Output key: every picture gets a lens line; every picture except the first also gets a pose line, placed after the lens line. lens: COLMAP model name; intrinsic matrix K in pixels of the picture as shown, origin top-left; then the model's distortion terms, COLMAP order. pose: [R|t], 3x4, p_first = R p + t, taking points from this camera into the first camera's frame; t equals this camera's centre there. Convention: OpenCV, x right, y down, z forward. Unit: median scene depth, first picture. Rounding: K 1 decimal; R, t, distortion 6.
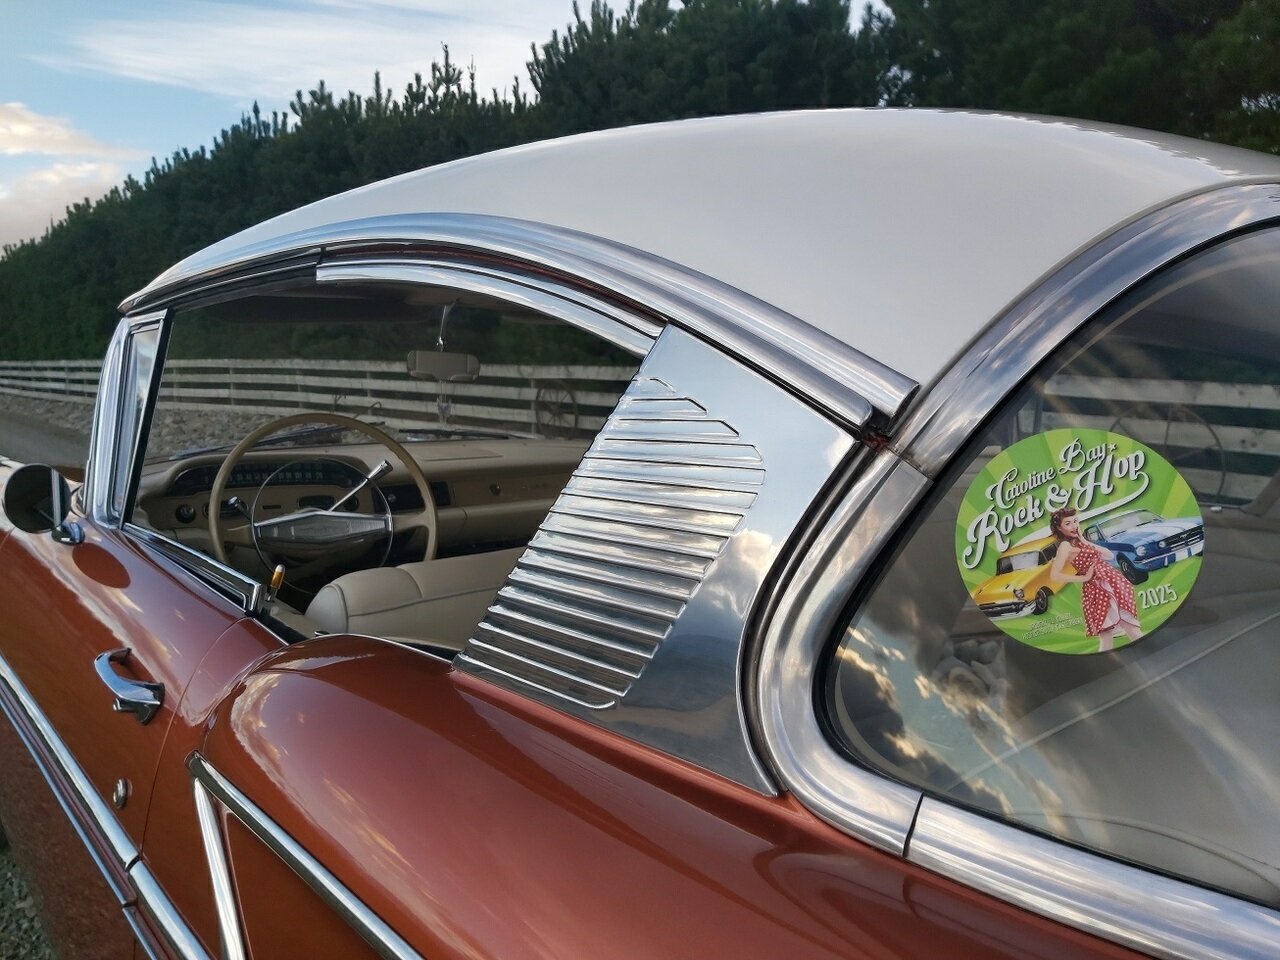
lens RADIAL K [[971.6, 0, 632.7], [0, 971.6, 494.1], [0, 0, 1]] dist [0.058640, -0.121013]
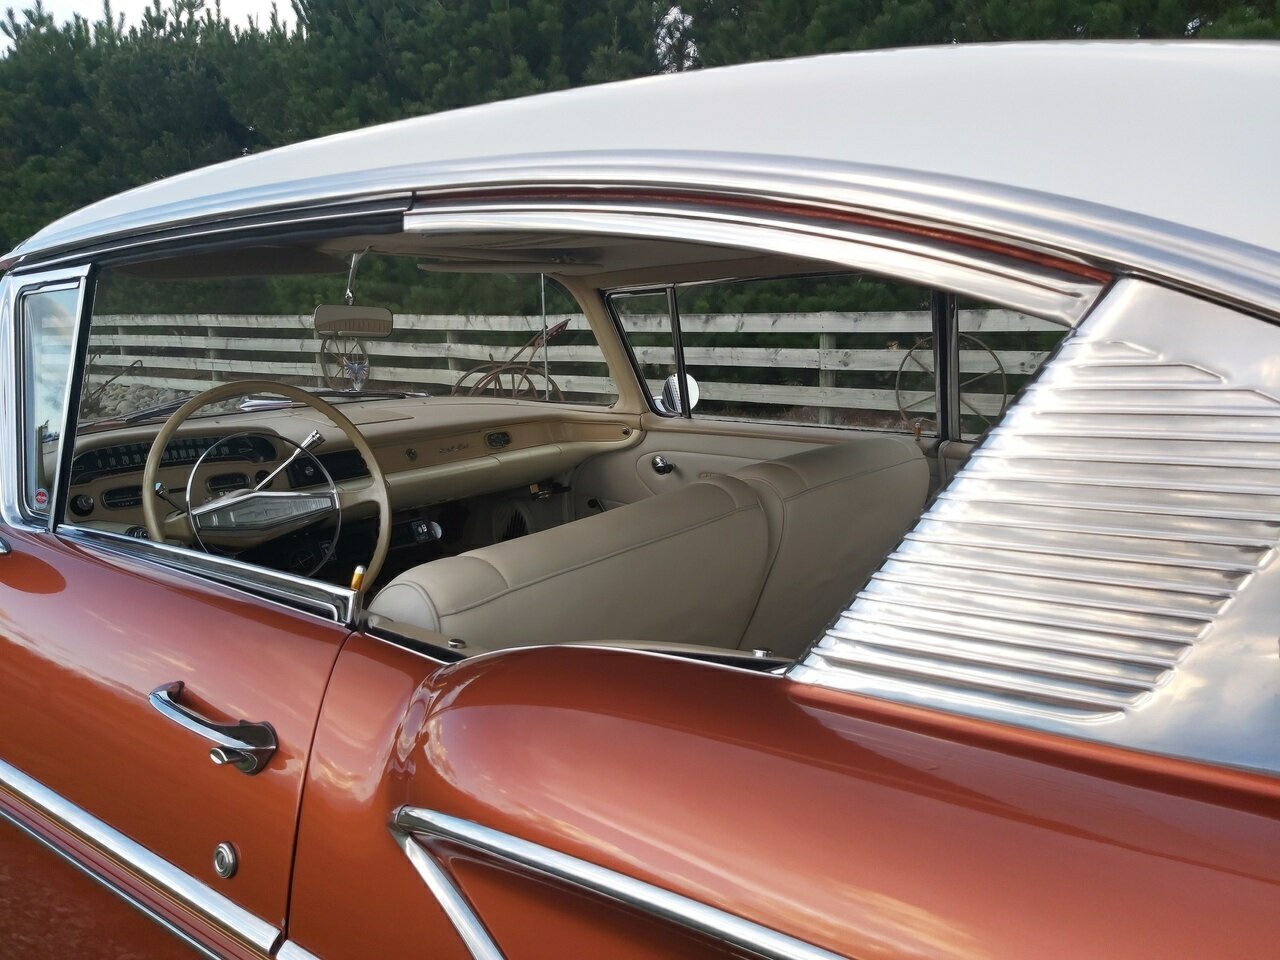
lens RADIAL K [[965.5, 0, 627.1], [0, 965.5, 480.0], [0, 0, 1]] dist [0.068030, -0.113697]
pose [[0.973512, -0.062872, 0.219821, -0.025745], [0.053478, 0.997394, 0.048431, -0.002513], [-0.222293, -0.035392, 0.974337, 0.009954]]
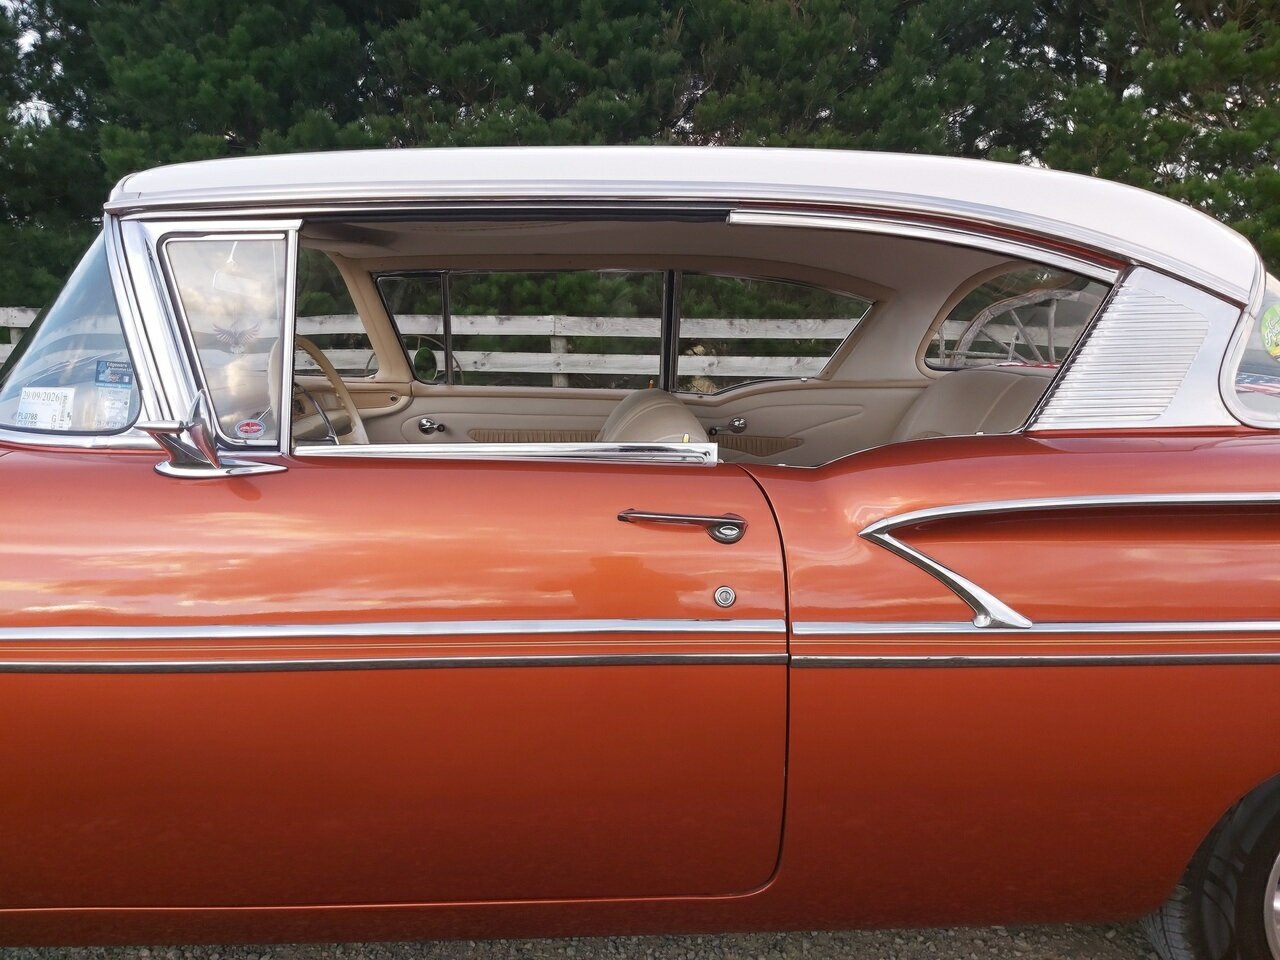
lens RADIAL K [[970.5, 0, 617.6], [0, 970.5, 483.9], [0, 0, 1]] dist [0.057606, -0.113154]
pose [[0.622654, -0.129924, 0.771636, -0.121382], [0.095723, 0.991360, 0.089678, 0.001299], [-0.776620, 0.018025, 0.629711, 0.018937]]
